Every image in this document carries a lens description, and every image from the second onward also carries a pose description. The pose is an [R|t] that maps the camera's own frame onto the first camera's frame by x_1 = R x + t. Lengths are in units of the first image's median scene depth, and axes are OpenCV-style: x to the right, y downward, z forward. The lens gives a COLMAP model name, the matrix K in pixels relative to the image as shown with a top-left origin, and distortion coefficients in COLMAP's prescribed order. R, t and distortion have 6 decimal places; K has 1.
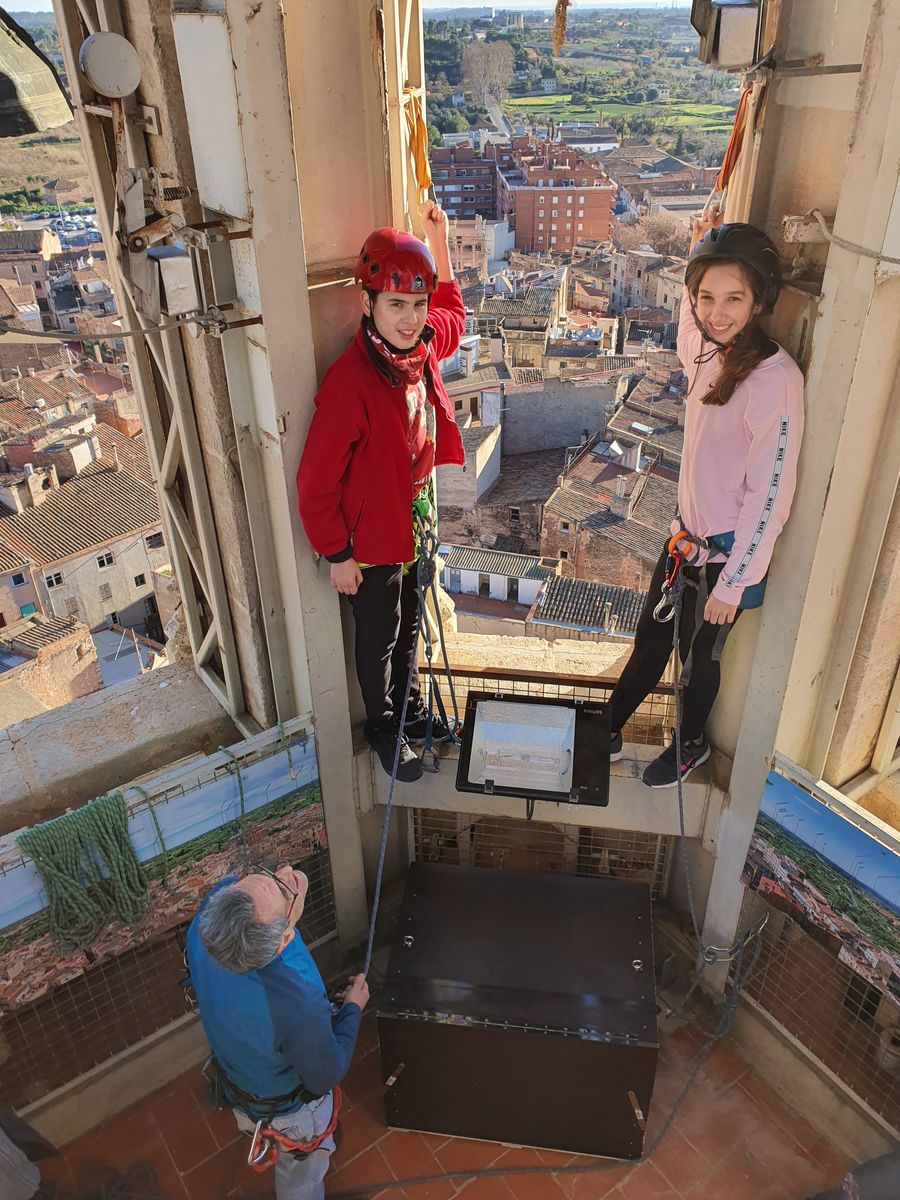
lens RADIAL K [[944.3, 0, 441.8], [0, 944.3, 593.5], [0, 0, 1]] dist [0.046739, -0.046171]
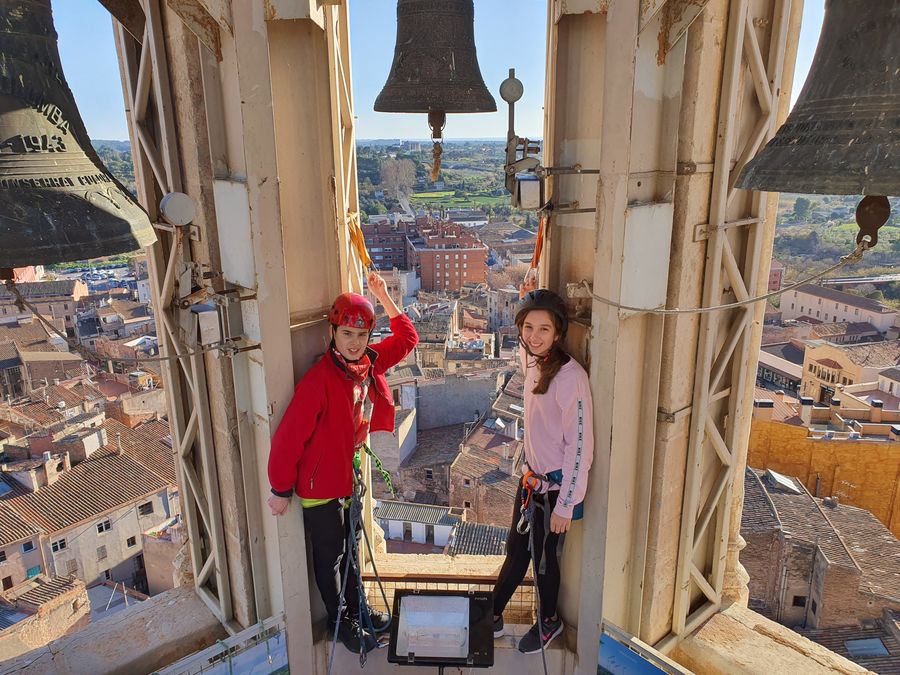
lens RADIAL K [[708.2, 0, 449.2], [0, 708.2, 336.6], [0, 0, 1]] dist [0.046739, -0.046171]
pose [[0.993735, -0.019562, 0.110035, -0.001373], [0.049094, 0.960889, -0.272547, 0.030373], [-0.100400, 0.276242, 0.955830, -0.141119]]
